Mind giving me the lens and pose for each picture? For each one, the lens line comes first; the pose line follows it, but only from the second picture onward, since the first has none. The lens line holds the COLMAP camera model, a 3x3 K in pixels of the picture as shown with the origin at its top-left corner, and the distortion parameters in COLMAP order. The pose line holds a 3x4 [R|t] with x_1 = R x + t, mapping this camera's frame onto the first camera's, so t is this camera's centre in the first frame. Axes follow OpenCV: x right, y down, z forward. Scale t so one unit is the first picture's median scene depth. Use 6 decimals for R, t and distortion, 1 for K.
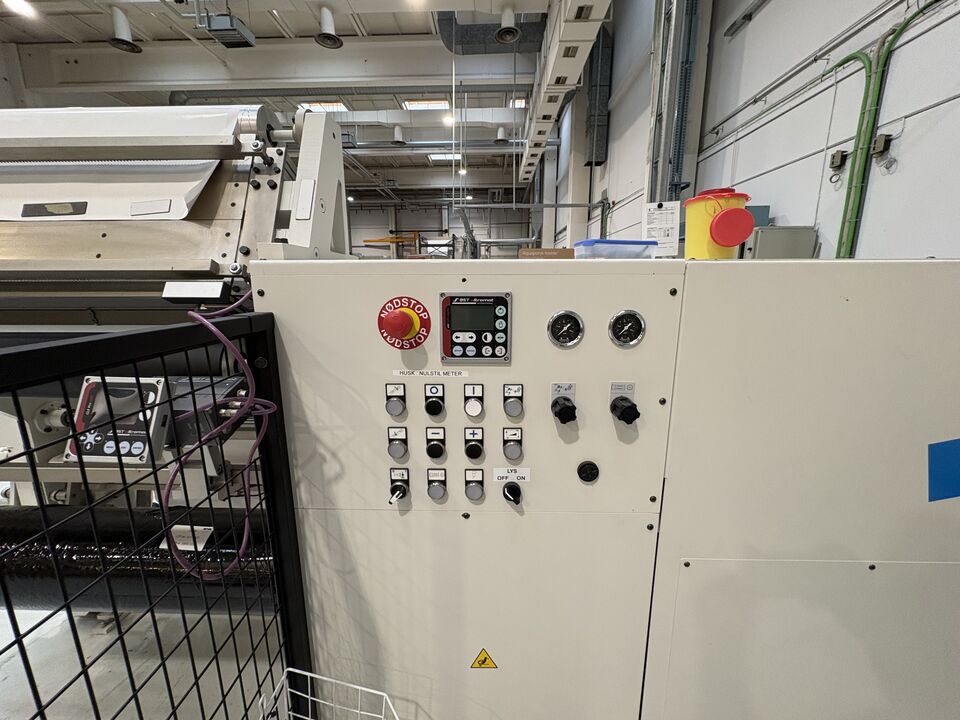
lens RADIAL K [[381.1, 0, 480.9], [0, 381.1, 359.5], [0, 0, 1]] dist [0.000343, -0.000502]
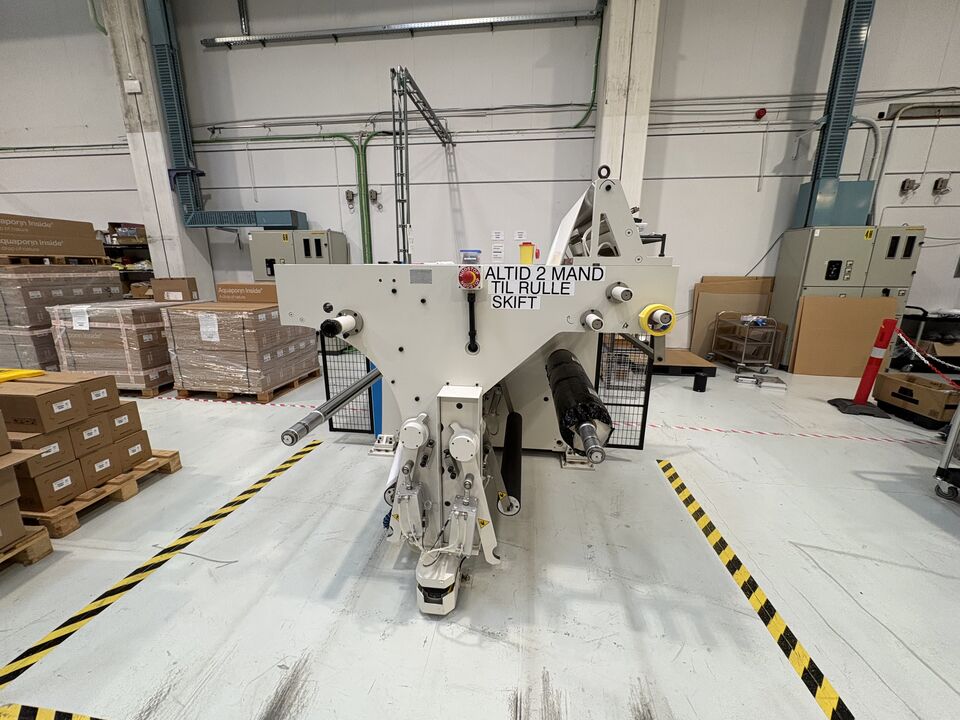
lens RADIAL K [[381.1, 0, 479.0], [0, 381.1, 359.5], [0, 0, 1]] dist [0.000343, -0.000502]
pose [[0.092140, -0.237735, 0.966950, -0.713544], [0.196078, 0.956399, 0.216457, -0.058623], [-0.976250, 0.169653, 0.134738, 0.263020]]
